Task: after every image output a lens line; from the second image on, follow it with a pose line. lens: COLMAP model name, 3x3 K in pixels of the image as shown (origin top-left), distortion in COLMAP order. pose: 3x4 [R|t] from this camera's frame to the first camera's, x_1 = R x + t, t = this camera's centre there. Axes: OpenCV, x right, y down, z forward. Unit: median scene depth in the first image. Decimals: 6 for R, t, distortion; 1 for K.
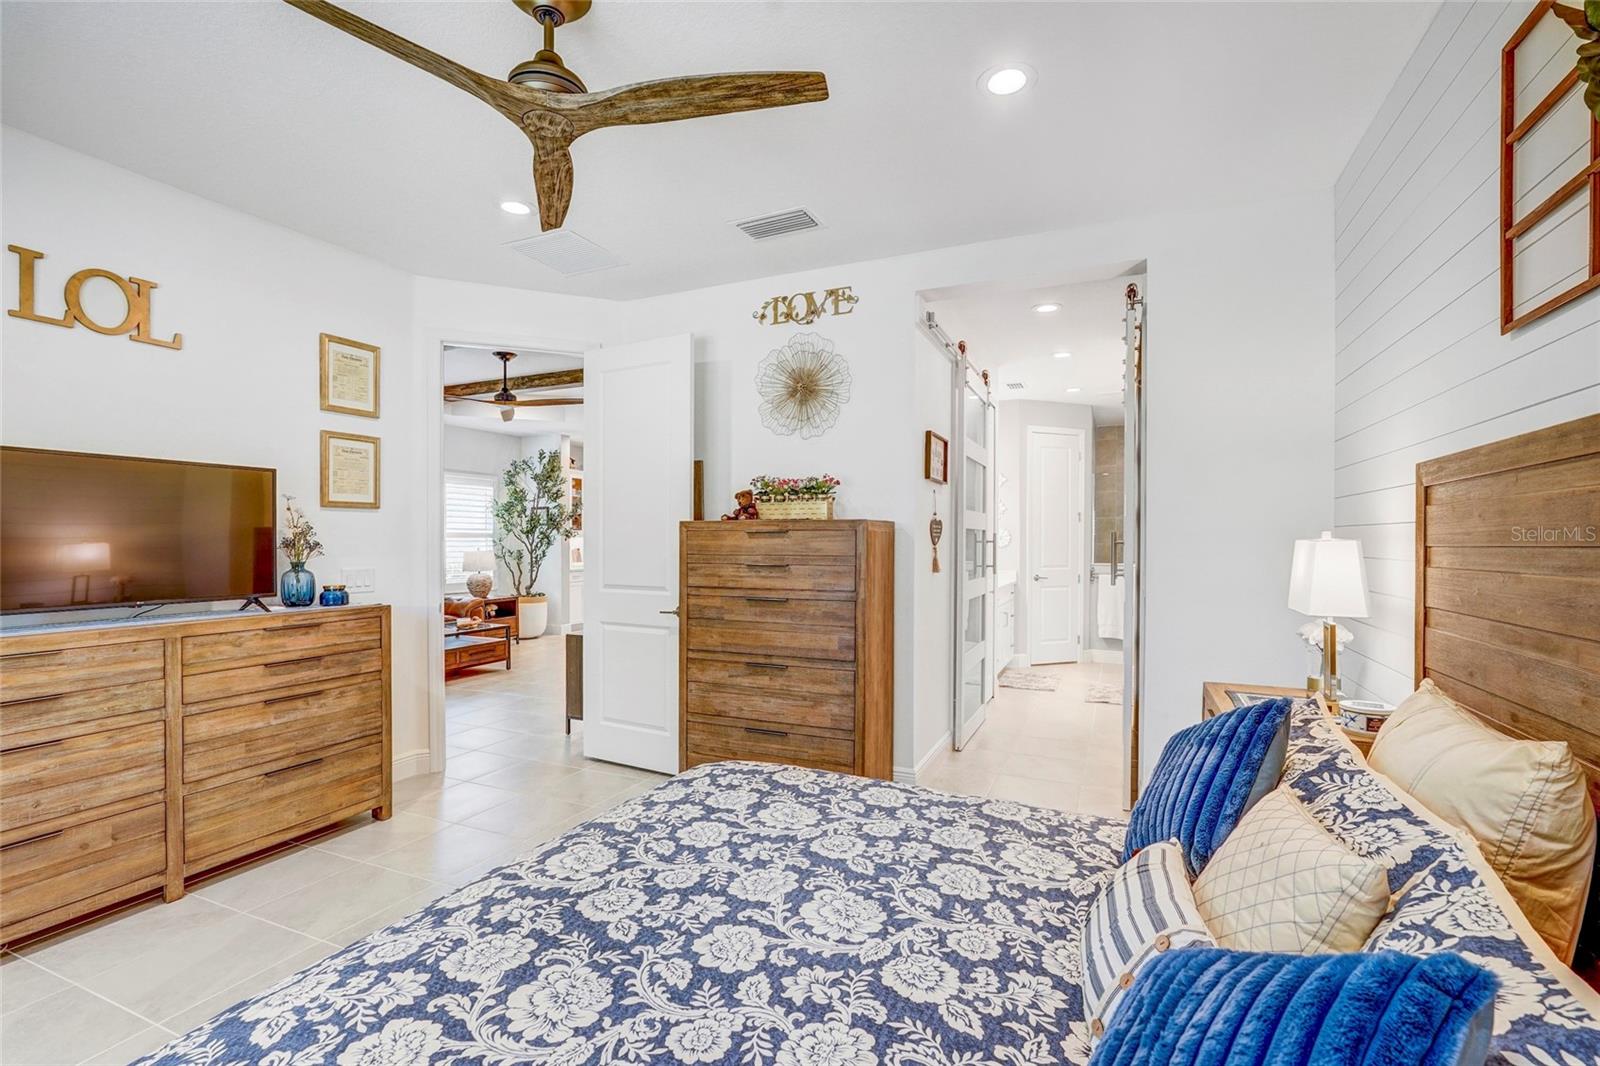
lens RADIAL K [[719.4, 0, 793.6], [0, 719.4, 558.2], [0, 0, 1]] dist [-0.001057, 0.000159]
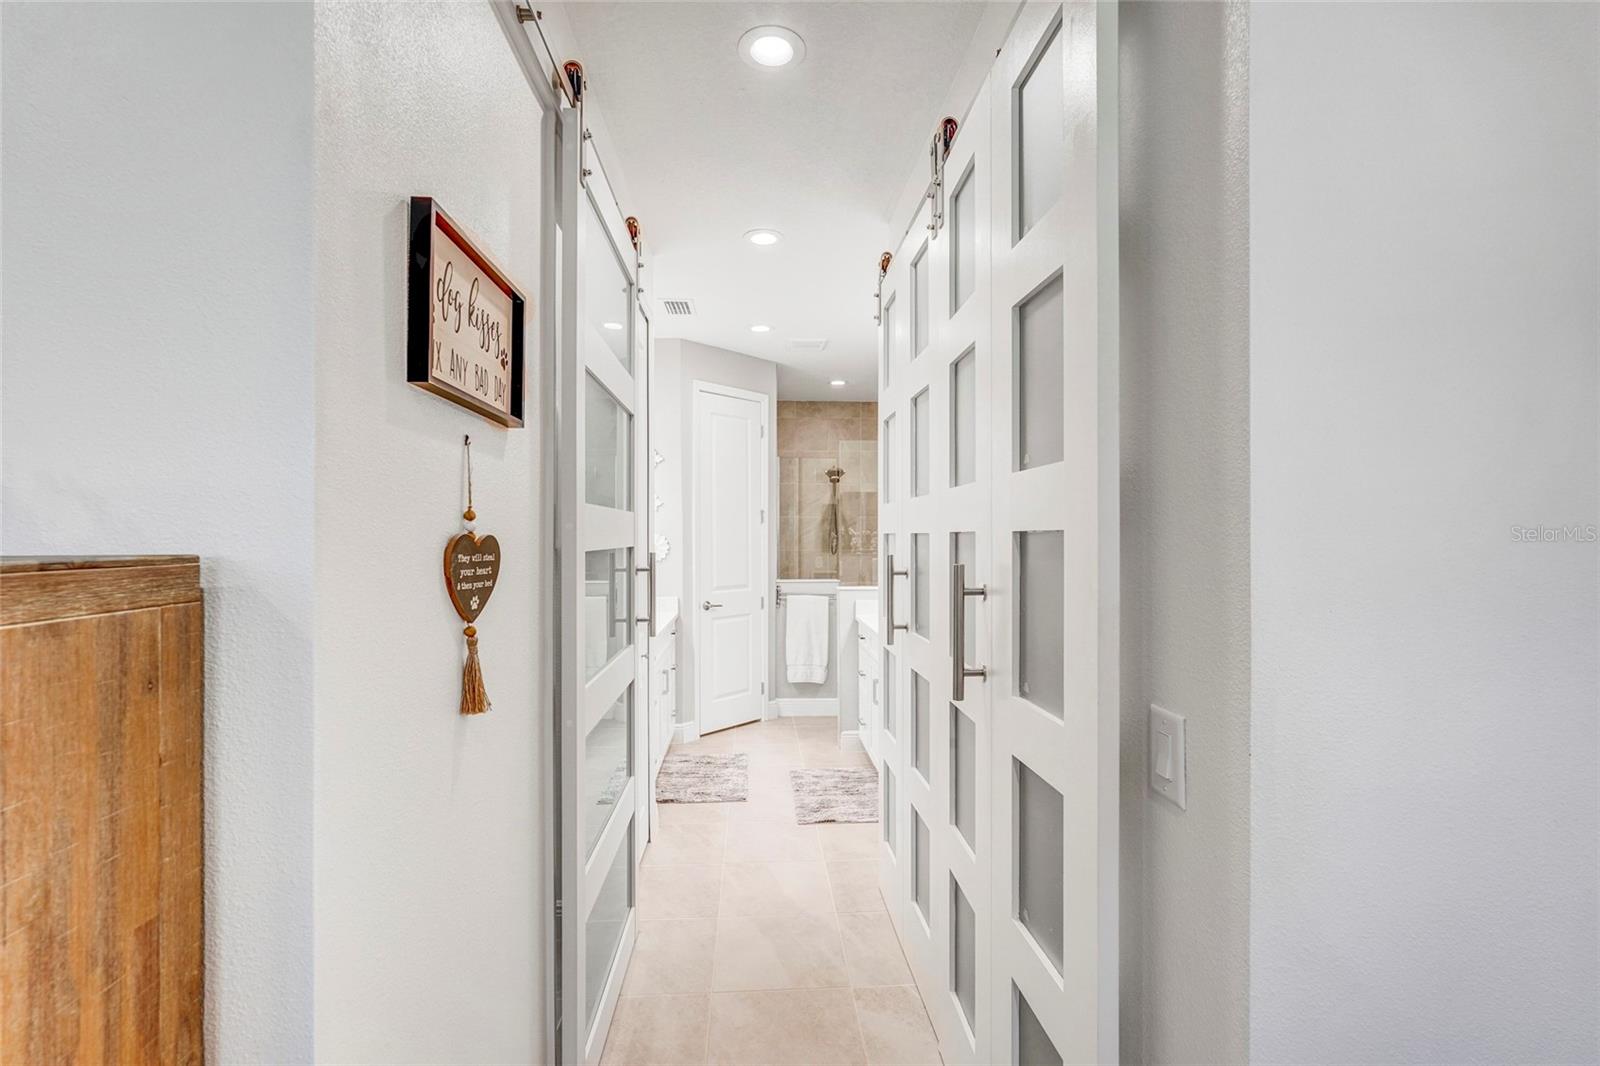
lens RADIAL K [[711.5, 0, 842.0], [0, 711.5, 532.2], [0, 0, 1]] dist [-0.051316, 0.000014]
pose [[0.850333, -0.000918, 0.526244, 0.134581], [0.015884, 0.999588, -0.023923, -0.034534], [-0.526005, 0.028701, 0.849997, 0.516066]]
